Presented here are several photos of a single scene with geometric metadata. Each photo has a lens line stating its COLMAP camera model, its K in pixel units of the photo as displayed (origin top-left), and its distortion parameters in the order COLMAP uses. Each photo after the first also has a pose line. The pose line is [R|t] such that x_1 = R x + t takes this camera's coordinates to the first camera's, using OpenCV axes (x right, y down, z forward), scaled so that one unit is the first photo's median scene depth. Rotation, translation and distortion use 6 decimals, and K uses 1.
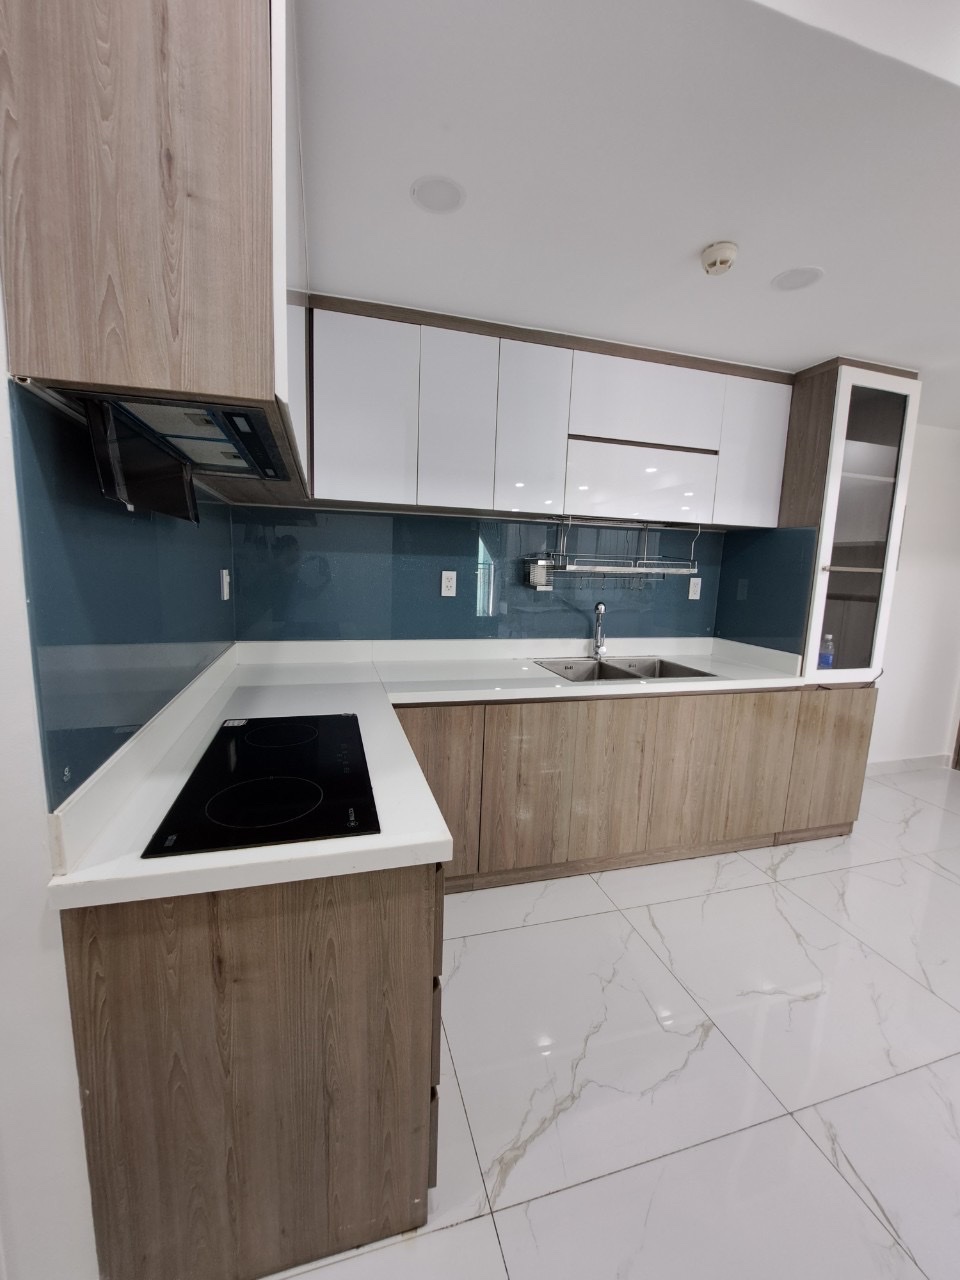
lens RADIAL K [[509.5, 0, 468.5], [0, 509.5, 637.5], [0, 0, 1]] dist [-0.008994, -0.000846]
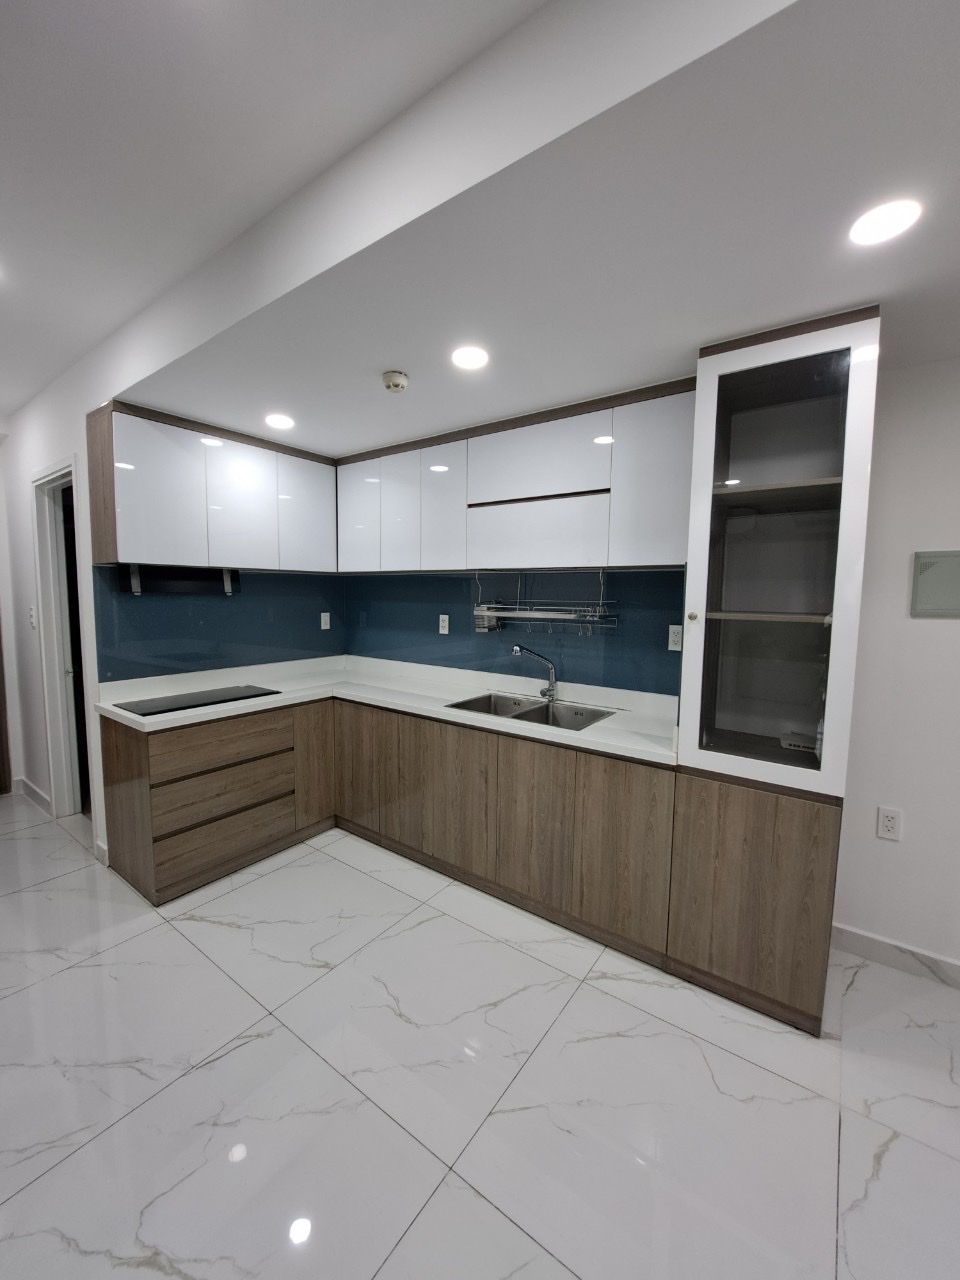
lens RADIAL K [[509.5, 0, 468.5], [0, 509.5, 637.5], [0, 0, 1]] dist [-0.008994, -0.000846]
pose [[0.611557, 0.045495, -0.789892, 1.104557], [-0.106103, 0.994044, -0.024894, -0.048524], [0.784054, 0.099034, 0.612741, 0.263774]]
